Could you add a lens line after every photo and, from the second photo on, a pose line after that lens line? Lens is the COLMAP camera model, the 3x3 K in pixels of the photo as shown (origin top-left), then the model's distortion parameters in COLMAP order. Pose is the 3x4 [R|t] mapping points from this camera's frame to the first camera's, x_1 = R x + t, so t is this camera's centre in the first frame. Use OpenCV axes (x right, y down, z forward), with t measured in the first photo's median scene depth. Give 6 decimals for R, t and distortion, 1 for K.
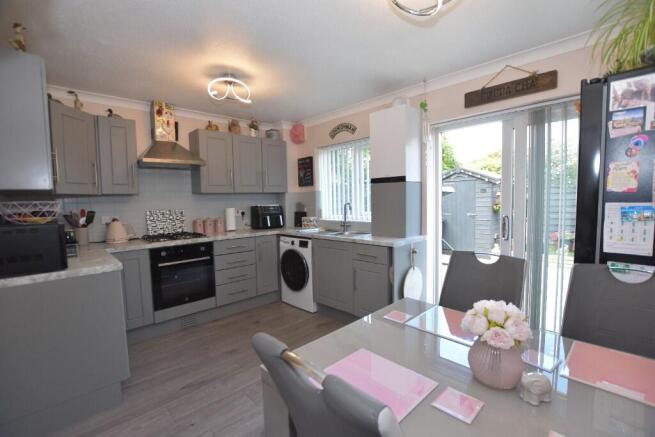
lens RADIAL K [[292.0, 0, 327.5], [0, 292.0, 218.5], [0, 0, 1]] dist [-0.024347, 0.000304]
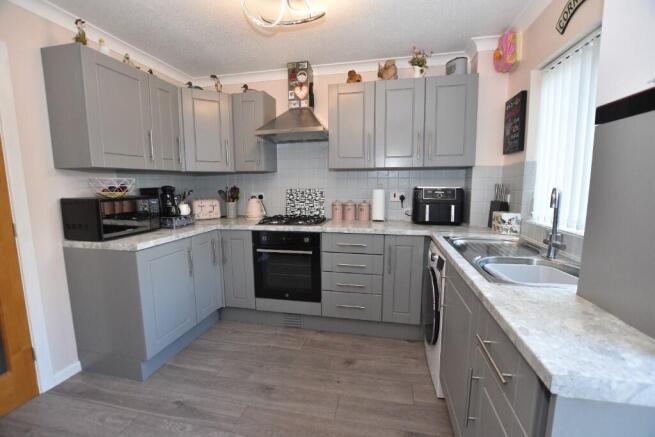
lens RADIAL K [[292.0, 0, 327.5], [0, 292.0, 218.5], [0, 0, 1]] dist [-0.024347, 0.000304]
pose [[0.554382, 0.120402, -0.823507, 0.225459], [-0.058933, 0.992675, 0.105462, -0.037003], [0.830173, -0.009934, 0.557417, 0.549913]]
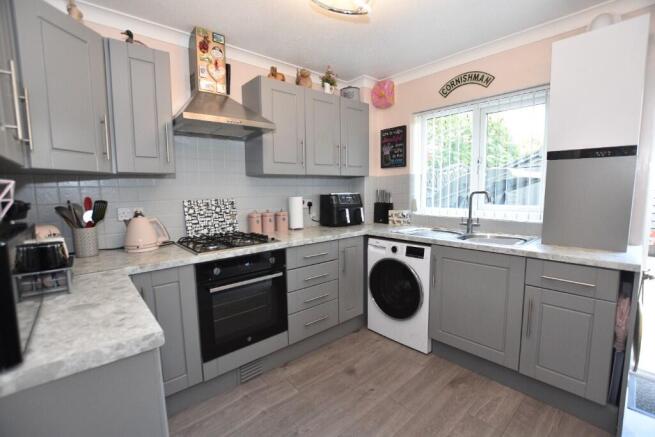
lens RADIAL K [[292.0, 0, 327.5], [0, 292.0, 218.5], [0, 0, 1]] dist [-0.024347, 0.000304]
pose [[0.998890, 0.012745, -0.045344, -0.252945], [-0.010945, 0.999151, 0.039707, -0.014002], [0.045811, -0.039166, 0.998182, 0.331545]]
